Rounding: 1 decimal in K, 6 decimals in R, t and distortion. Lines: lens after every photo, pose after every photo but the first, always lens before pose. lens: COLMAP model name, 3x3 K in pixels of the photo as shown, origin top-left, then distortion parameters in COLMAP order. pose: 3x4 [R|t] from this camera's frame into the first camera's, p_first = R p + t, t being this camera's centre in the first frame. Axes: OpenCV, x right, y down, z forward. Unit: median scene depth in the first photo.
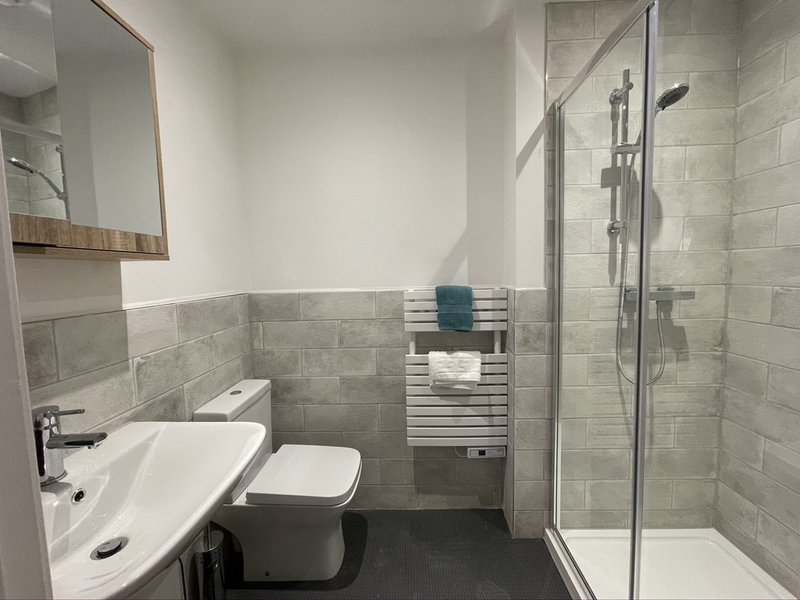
lens RADIAL K [[312.8, 0, 400.0], [0, 312.8, 300.0], [0, 0, 1]] dist [-0.014959, -0.000118]
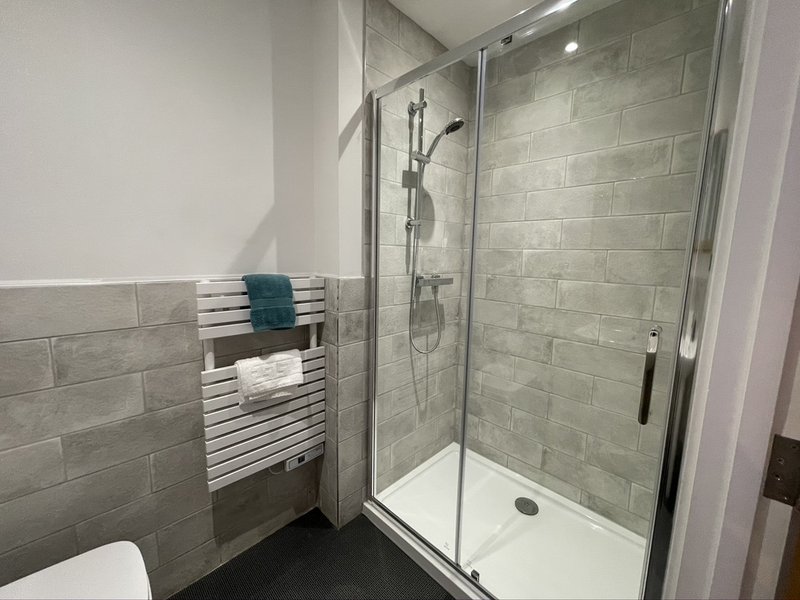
lens RADIAL K [[317.9, 0, 400.0], [0, 317.9, 300.0], [0, 0, 1]] dist [-0.015502, 0.002884]
pose [[0.671455, -0.064395, 0.738242, -0.215851], [0.025697, 0.997641, 0.063650, -0.024269], [-0.740599, -0.023768, 0.671526, 0.203853]]
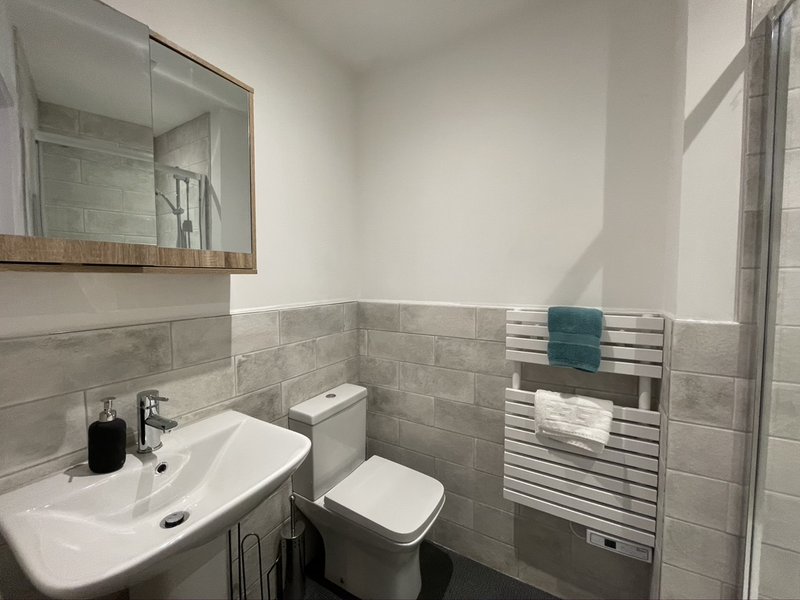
lens RADIAL K [[317.9, 0, 400.0], [0, 317.9, 300.0], [0, 0, 1]] dist [-0.015502, 0.002884]
pose [[0.884730, 0.053303, -0.463046, 0.157650], [-0.059758, 0.998213, 0.000729, -0.041300], [0.462258, 0.027026, 0.886334, 0.140612]]
